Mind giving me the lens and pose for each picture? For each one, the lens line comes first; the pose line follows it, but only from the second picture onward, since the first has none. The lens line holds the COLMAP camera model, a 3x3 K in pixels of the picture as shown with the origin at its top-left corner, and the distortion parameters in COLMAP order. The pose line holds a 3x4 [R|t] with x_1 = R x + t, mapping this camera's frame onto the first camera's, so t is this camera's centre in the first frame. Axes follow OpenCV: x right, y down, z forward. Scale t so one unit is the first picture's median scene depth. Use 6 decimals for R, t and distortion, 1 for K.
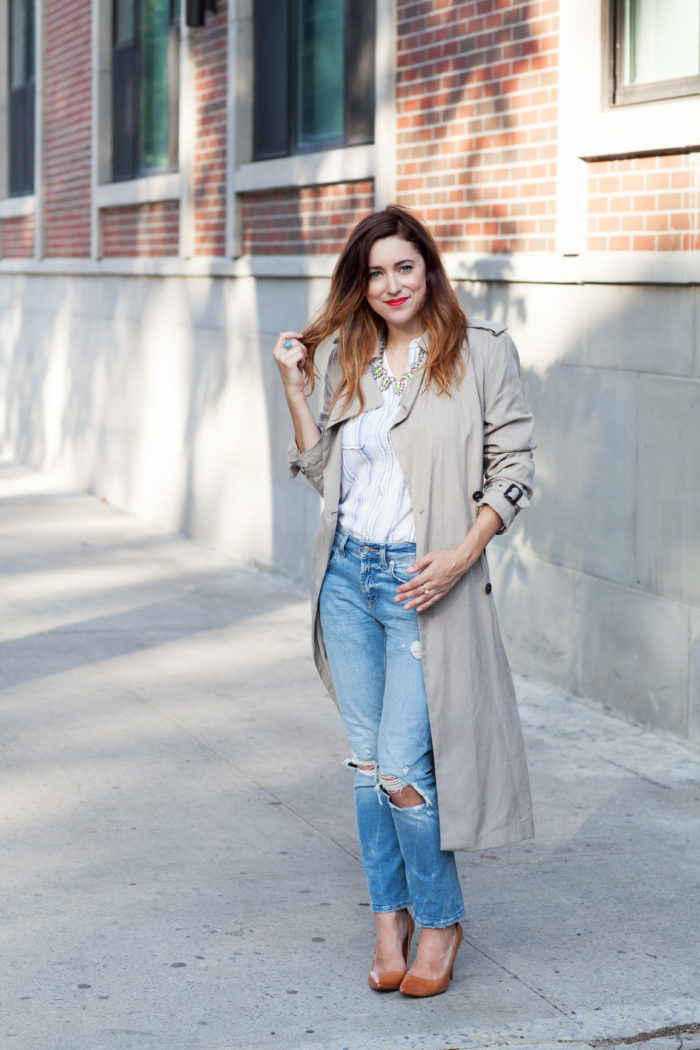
lens RADIAL K [[2508.5, 0, 350.0], [0, 2508.5, 525.0], [0, 0, 1]] dist [-0.064768, -0.662743]
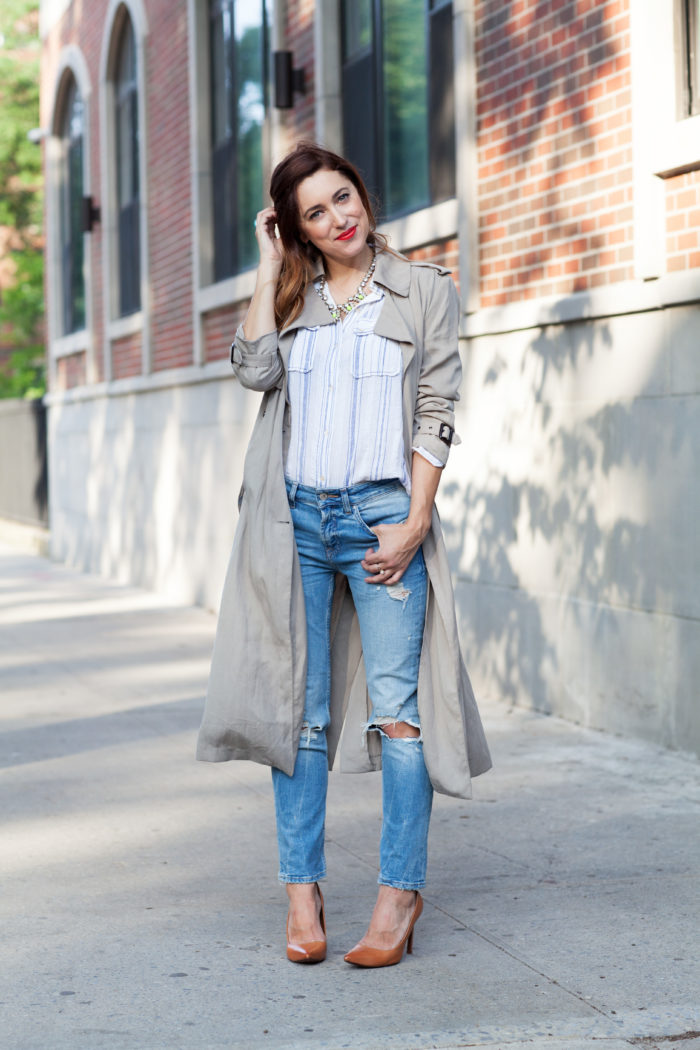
lens RADIAL K [[2508.5, 0, 350.0], [0, 2508.5, 525.0], [0, 0, 1]] dist [-0.064768, -0.662743]
pose [[0.997721, -0.024131, -0.063007, 0.042142], [0.019680, 0.997330, -0.070330, 0.062811], [0.064535, 0.068930, 0.995532, 0.079287]]
